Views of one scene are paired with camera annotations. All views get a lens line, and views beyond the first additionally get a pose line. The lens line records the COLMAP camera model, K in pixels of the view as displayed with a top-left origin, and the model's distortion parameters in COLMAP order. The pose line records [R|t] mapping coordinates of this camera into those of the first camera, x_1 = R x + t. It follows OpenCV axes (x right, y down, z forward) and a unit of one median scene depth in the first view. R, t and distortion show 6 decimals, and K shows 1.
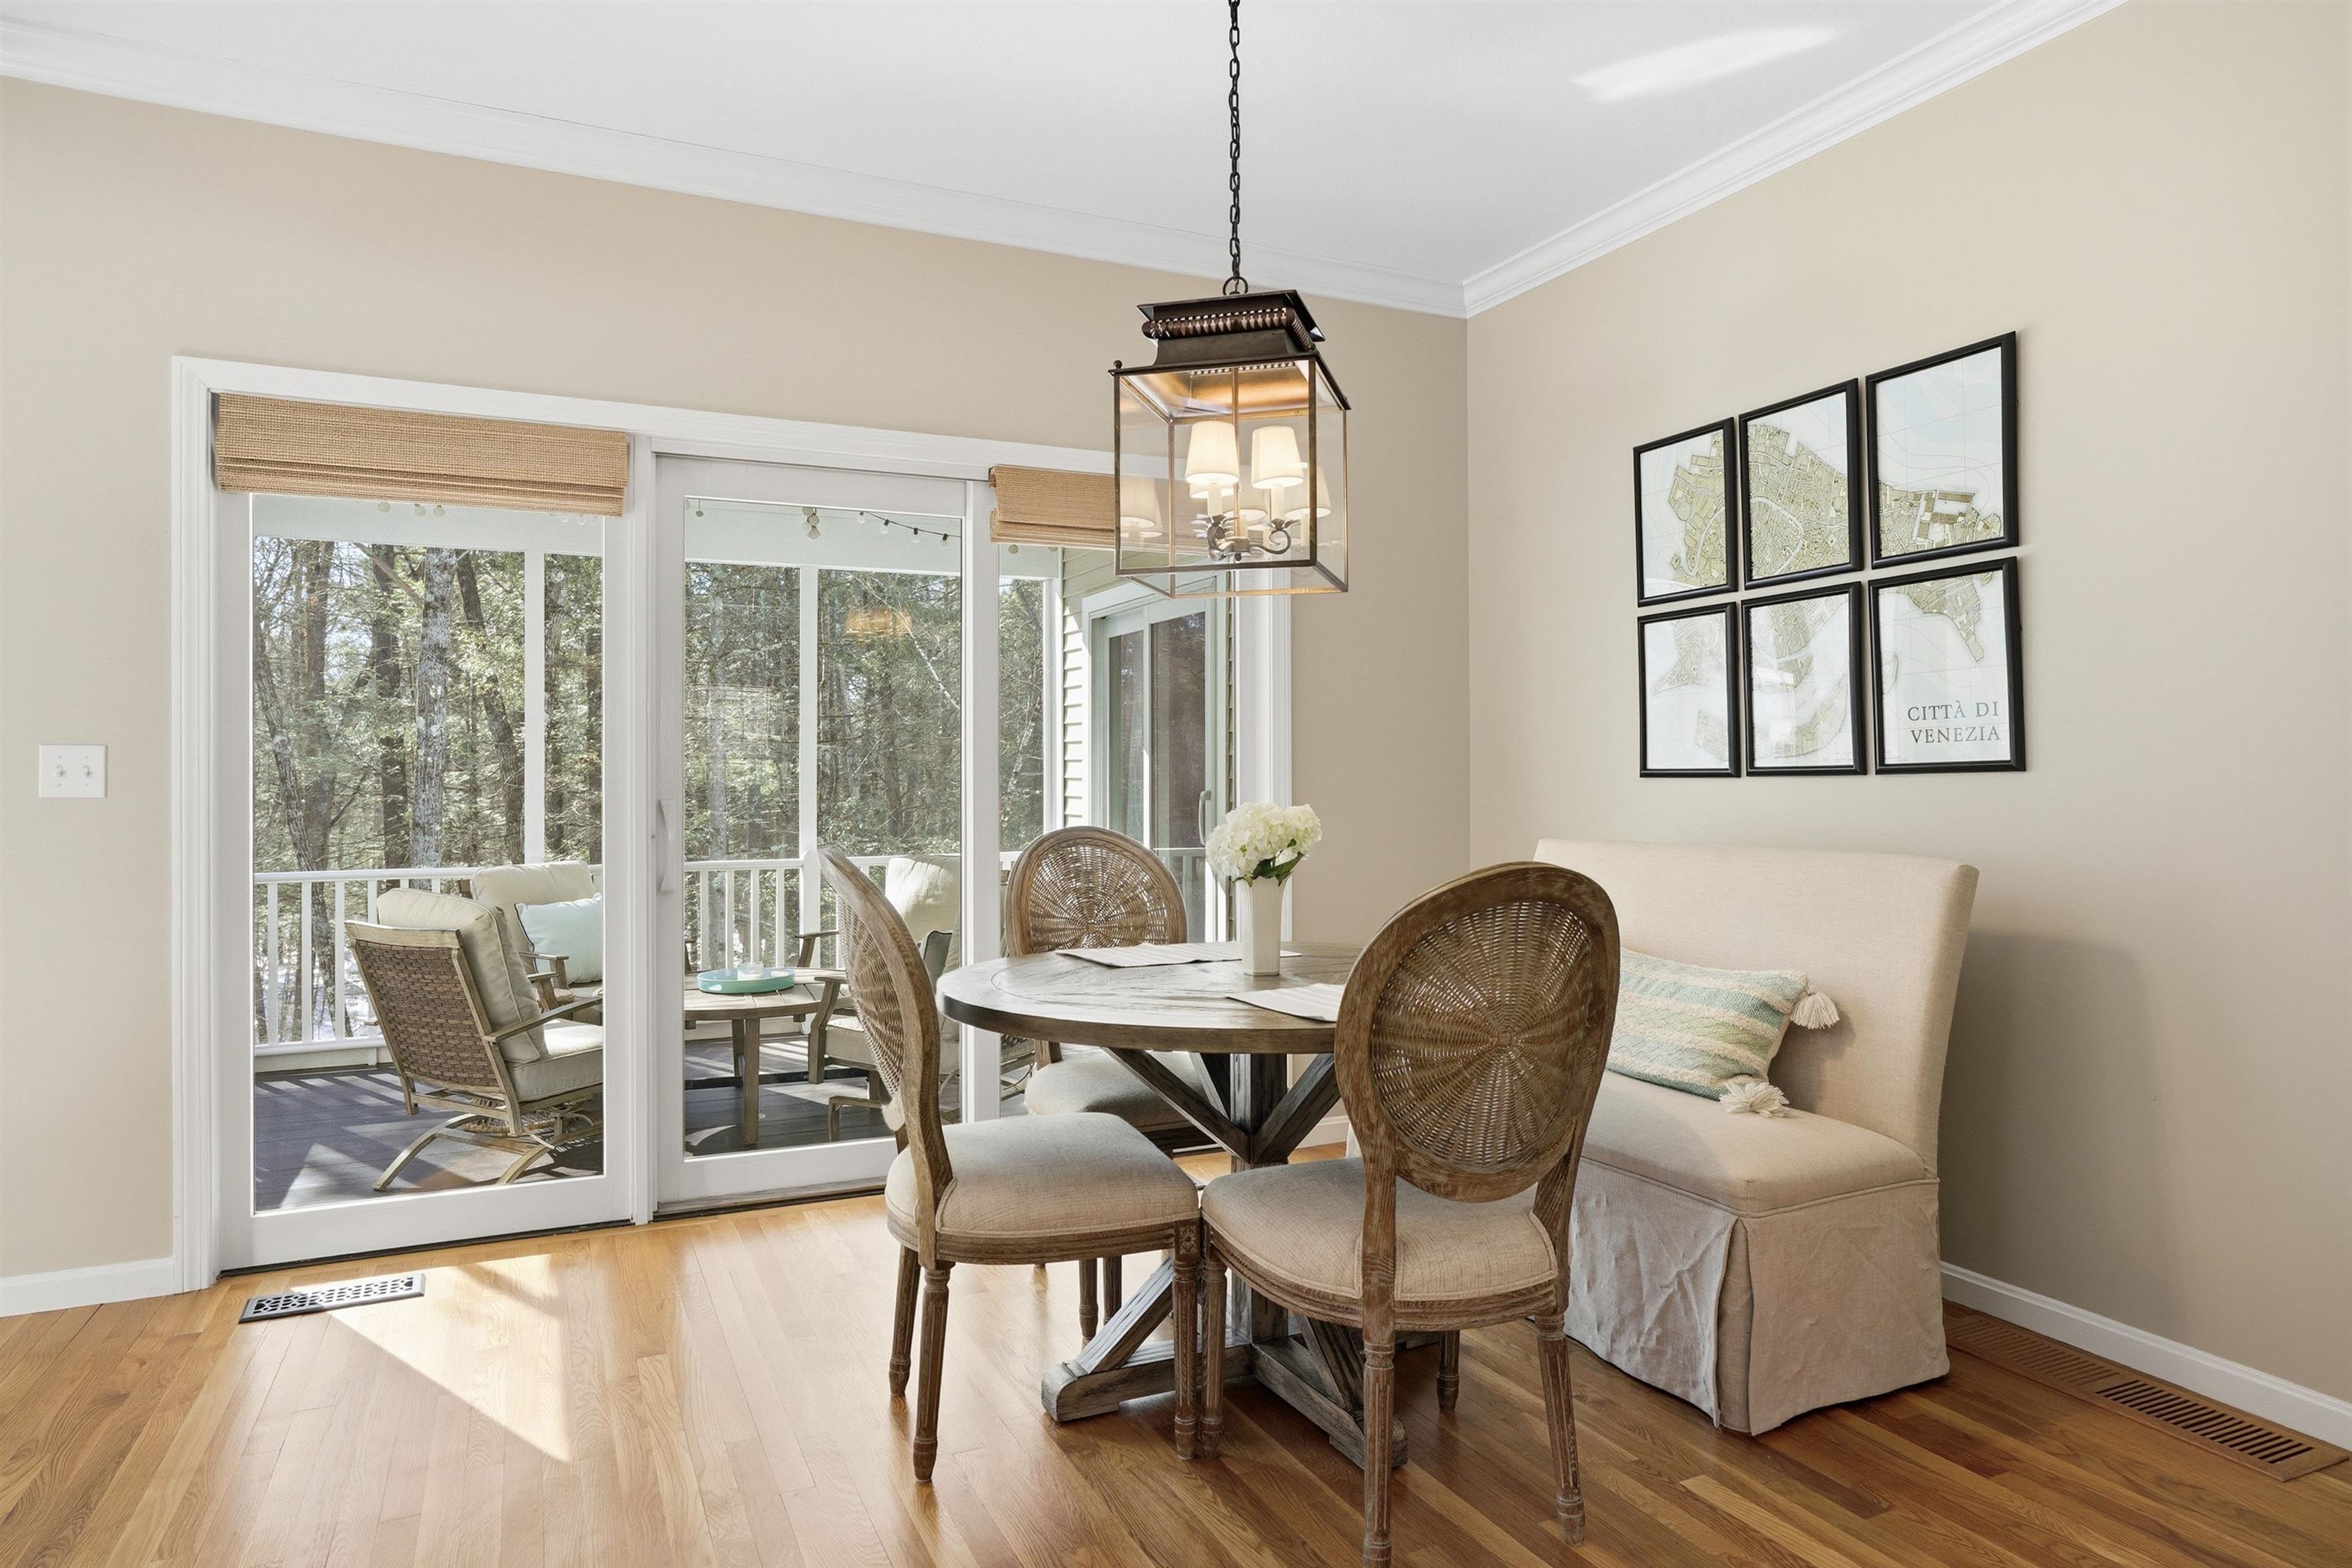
lens RADIAL K [[1431.9, 0, 1157.0], [0, 1431.9, 781.1], [0, 0, 1]] dist [0.002483, -0.000091]
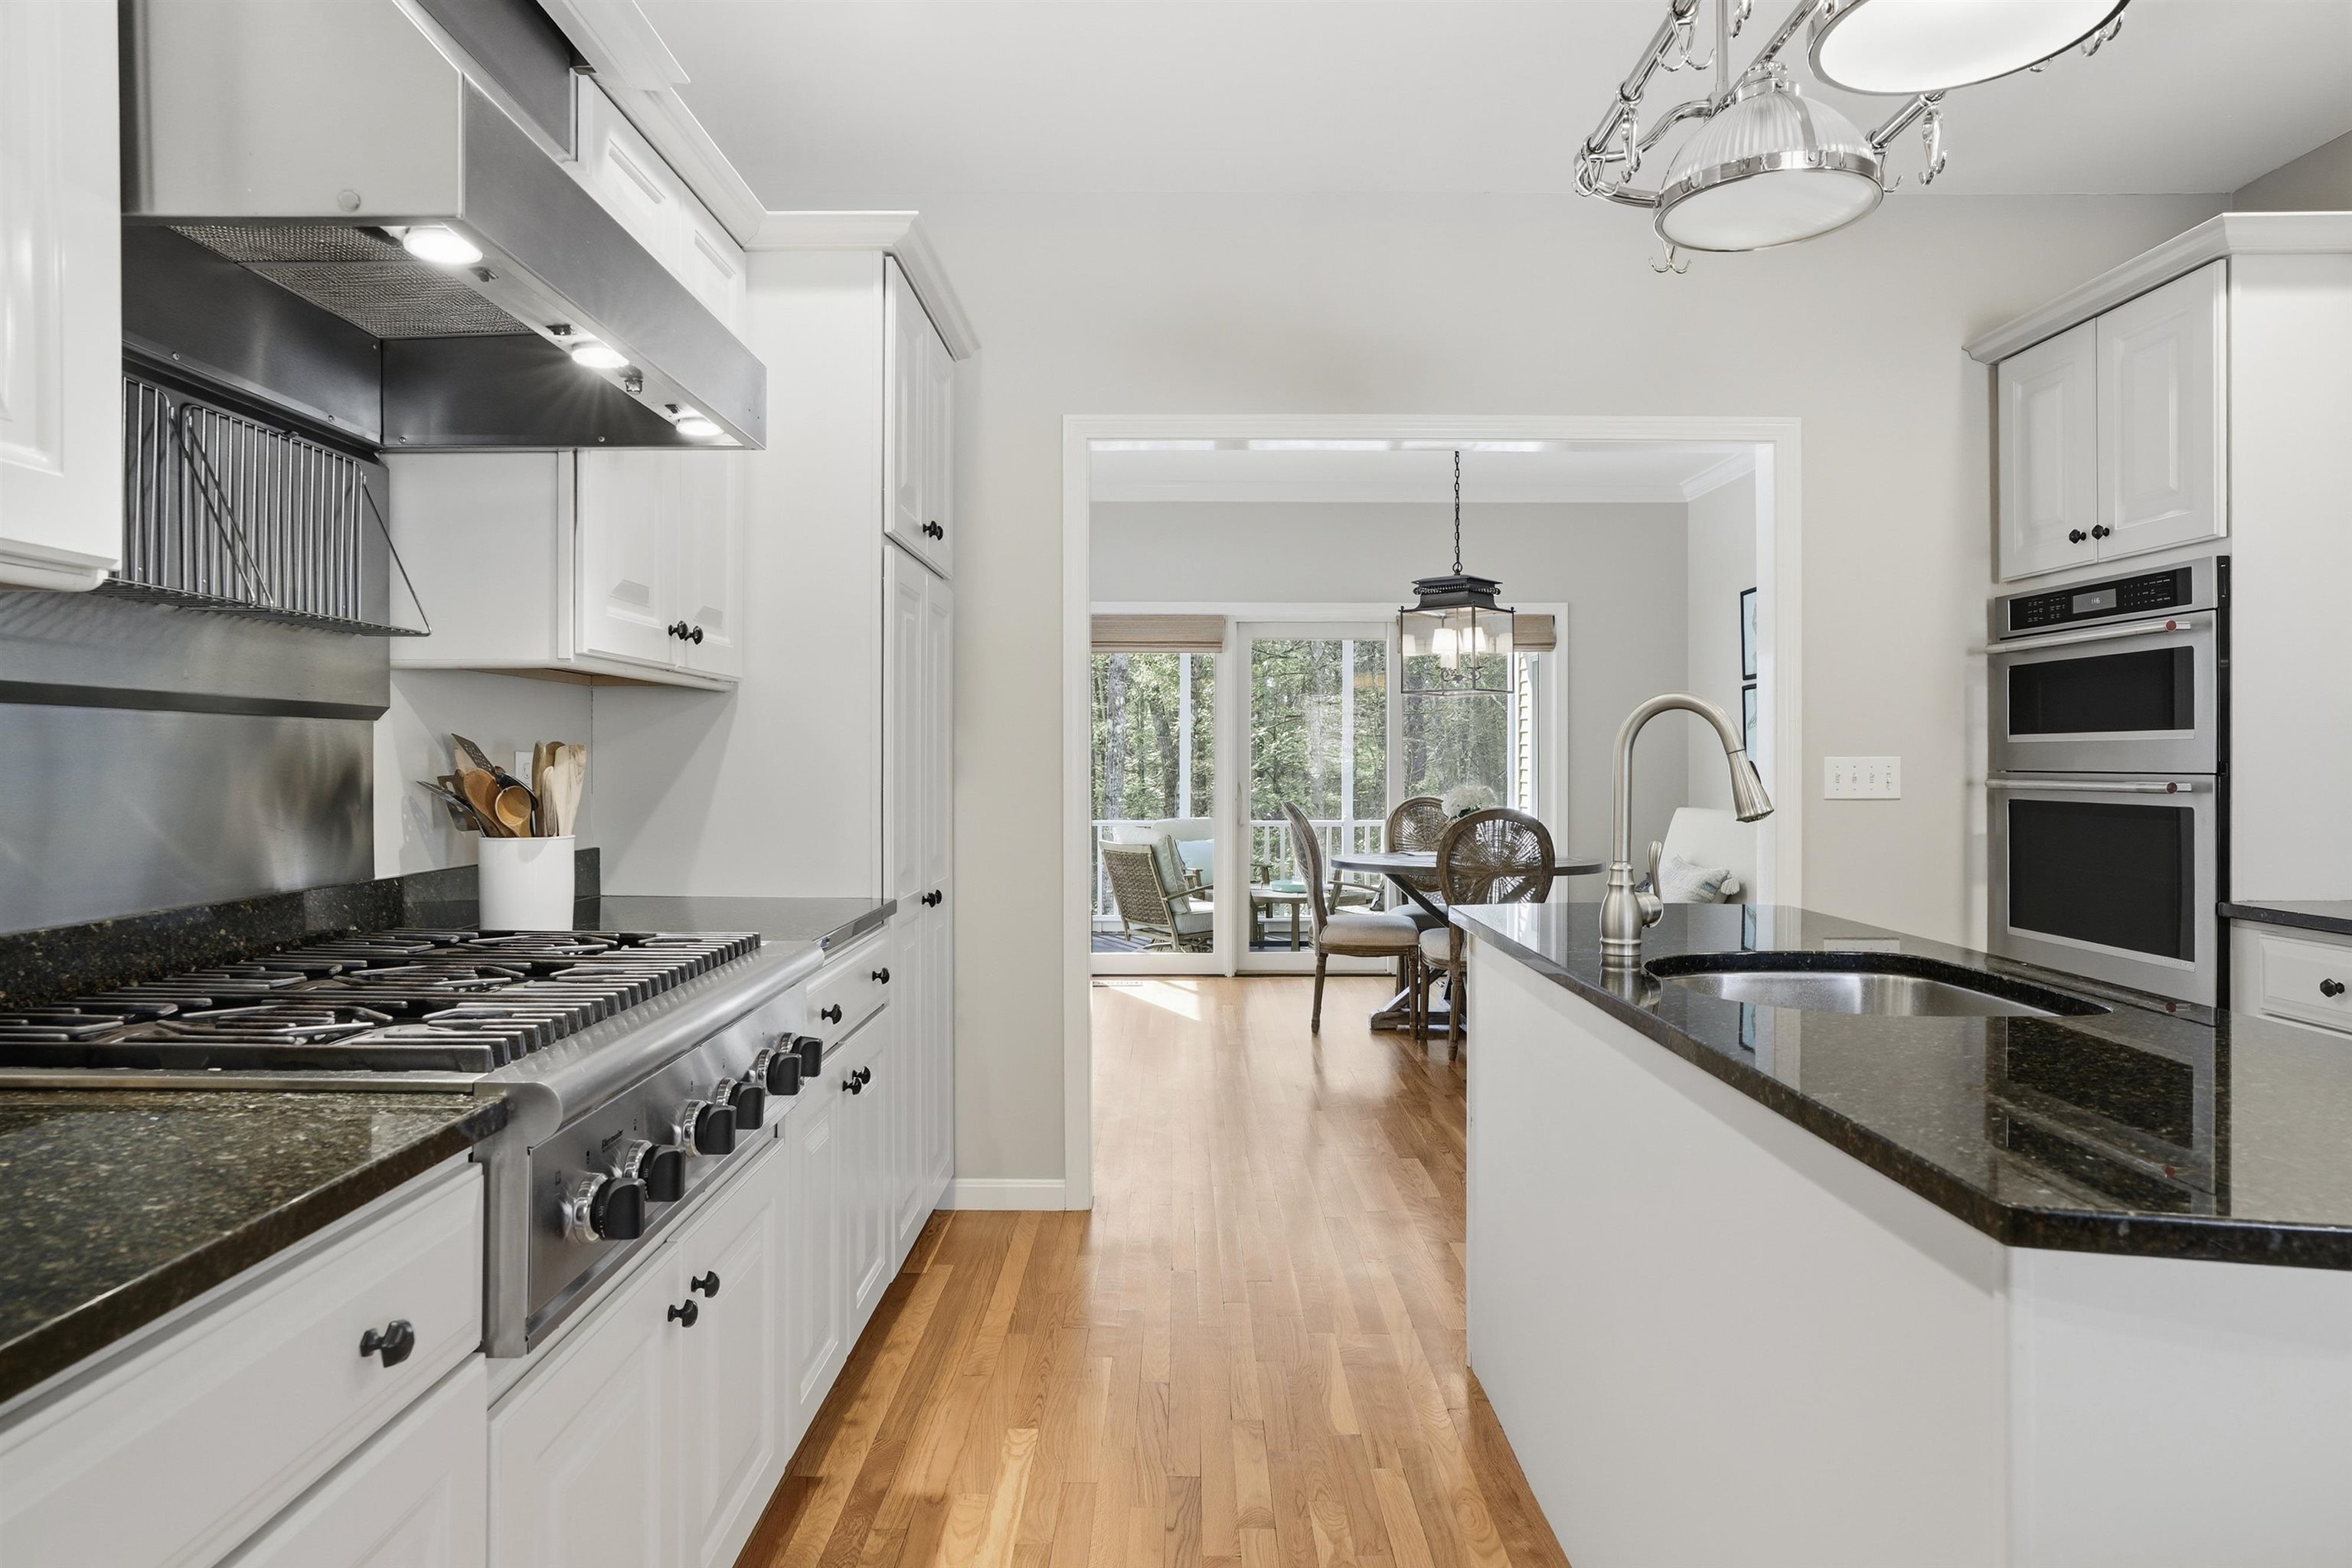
lens RADIAL K [[1359.9, 0, 1177.9], [0, 1359.9, 775.0], [0, 0, 1]] dist [-0.006325, 0.005124]
pose [[0.914838, 0.001089, -0.403819, 0.378187], [0.003336, 0.999942, 0.010255, -0.022252], [0.403806, -0.010729, 0.914782, -0.863855]]
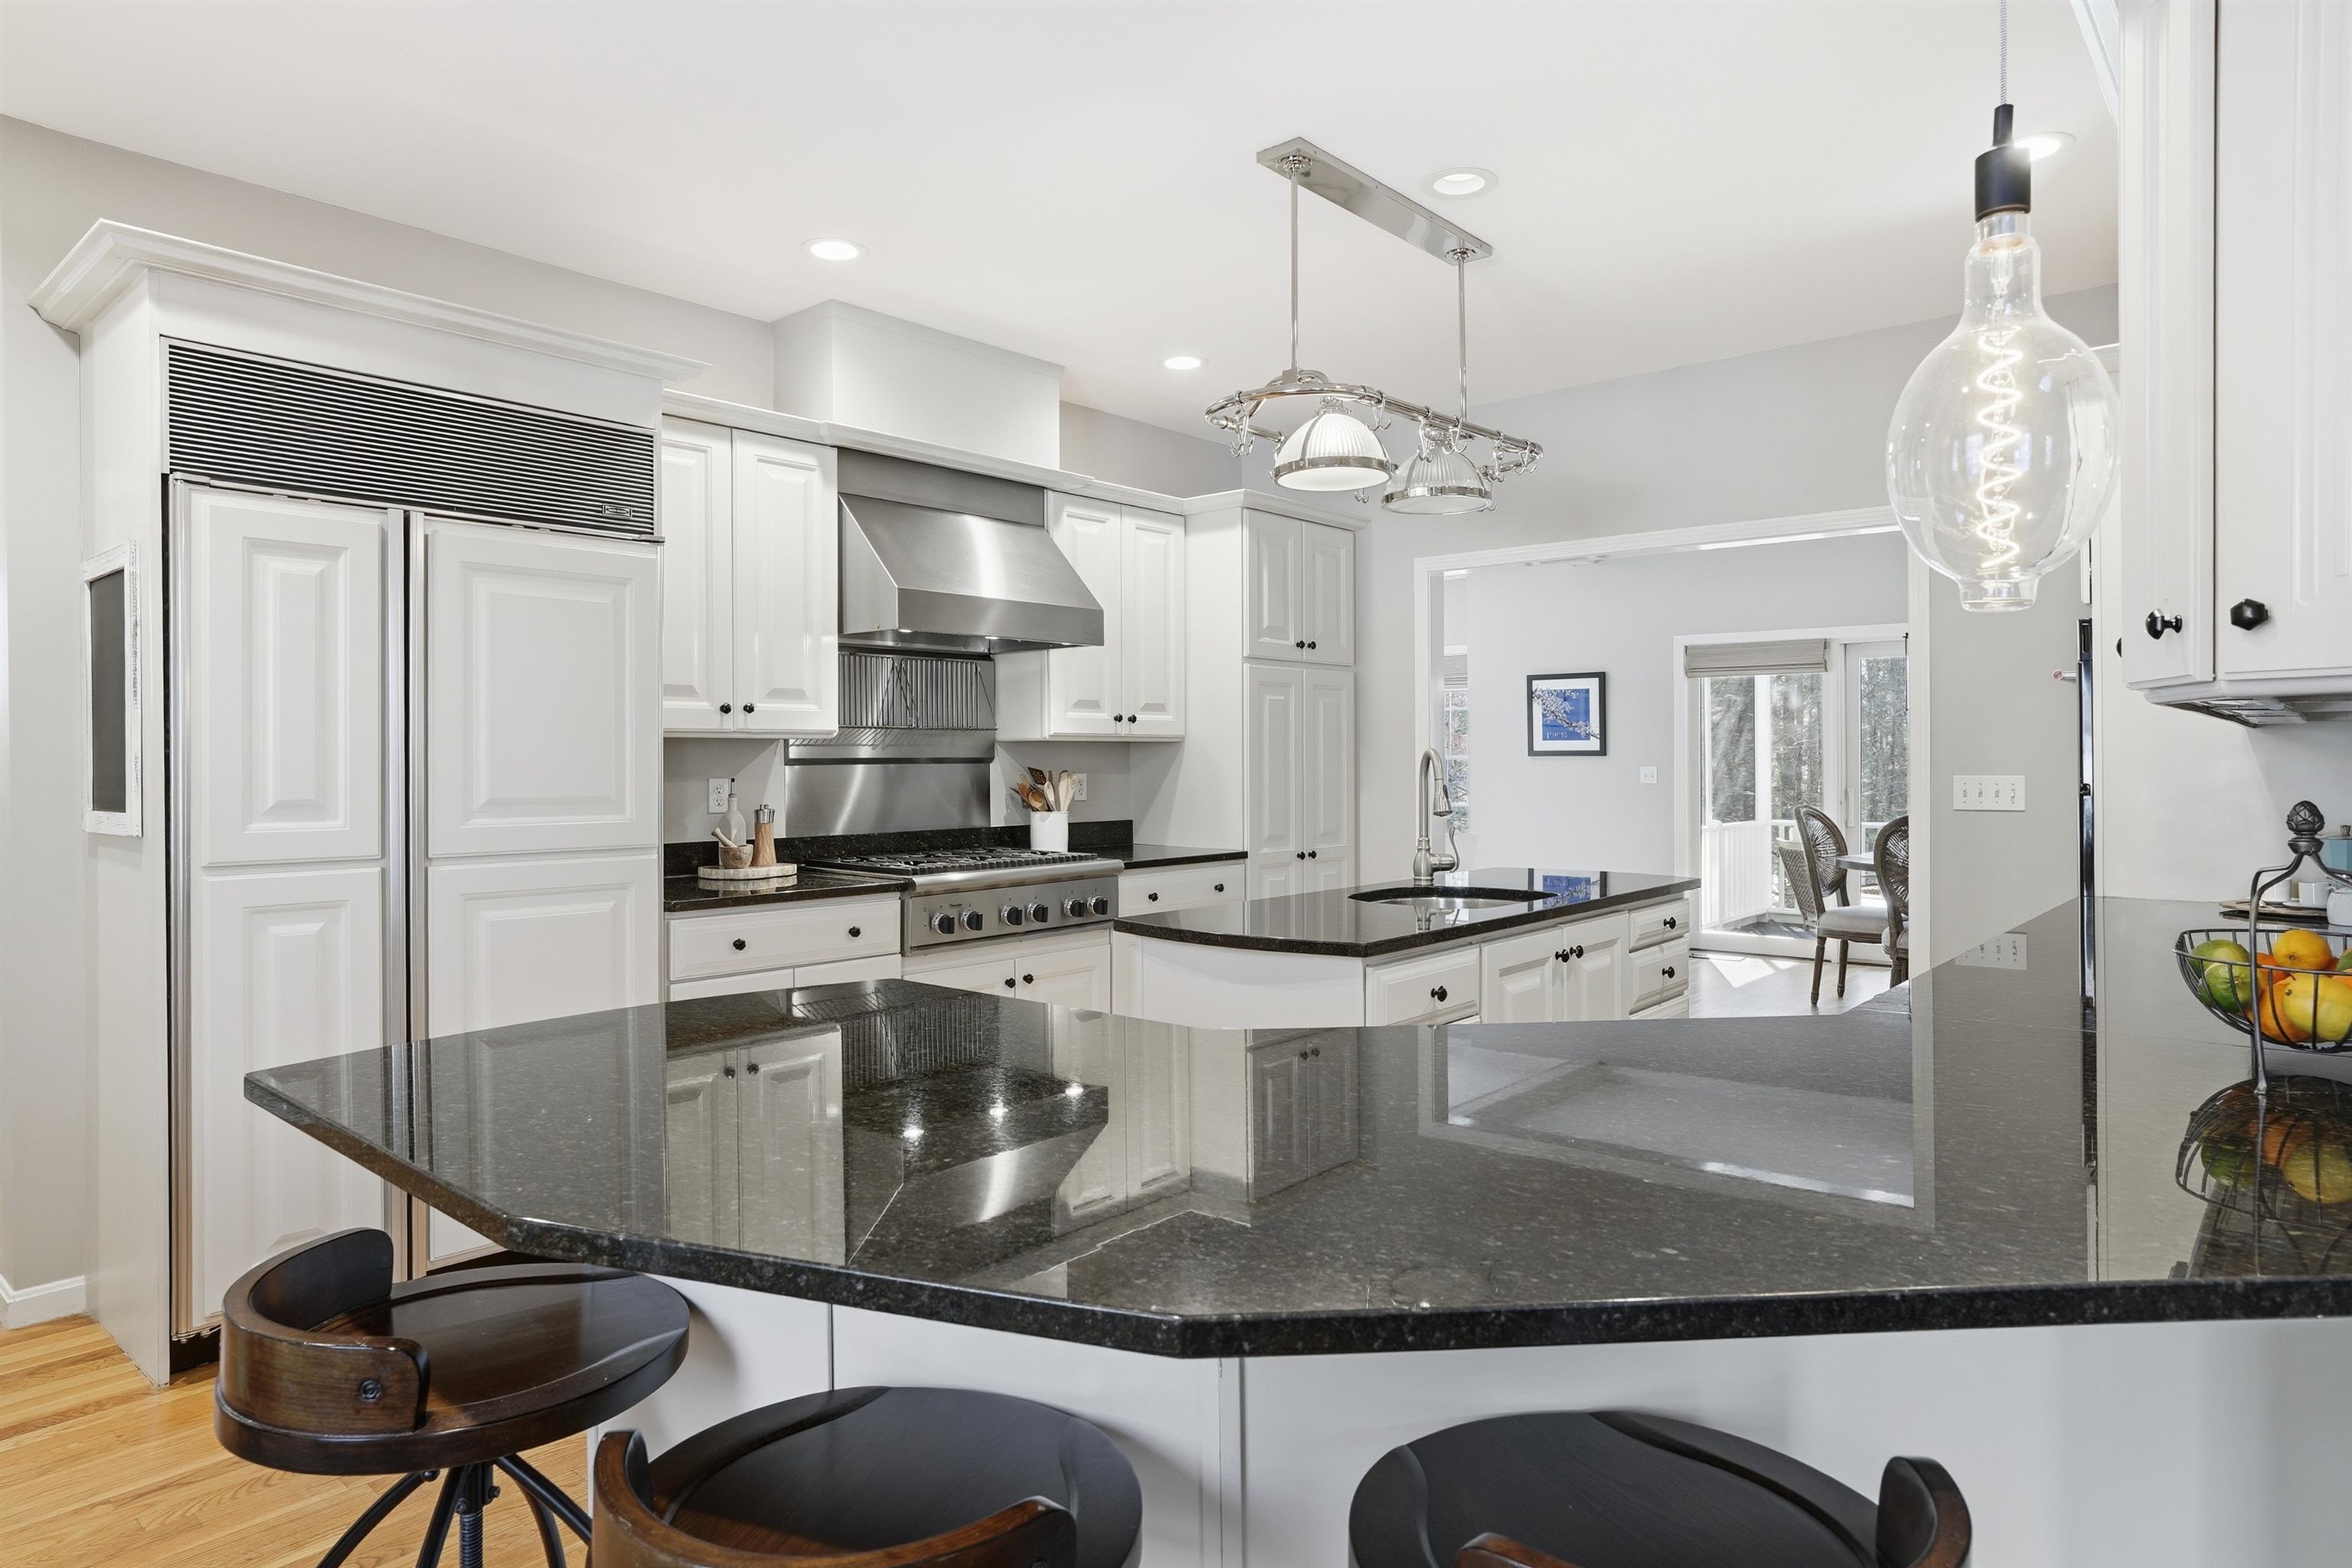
lens RADIAL K [[1359.9, 0, 1162.4], [0, 1359.9, 776.2], [0, 0, 1]] dist [-0.006325, 0.005124]
pose [[0.423299, 0.006764, -0.905965, 1.129142], [0.006981, 0.999918, 0.010728, -0.039211], [0.905963, -0.010866, 0.423217, -0.910831]]
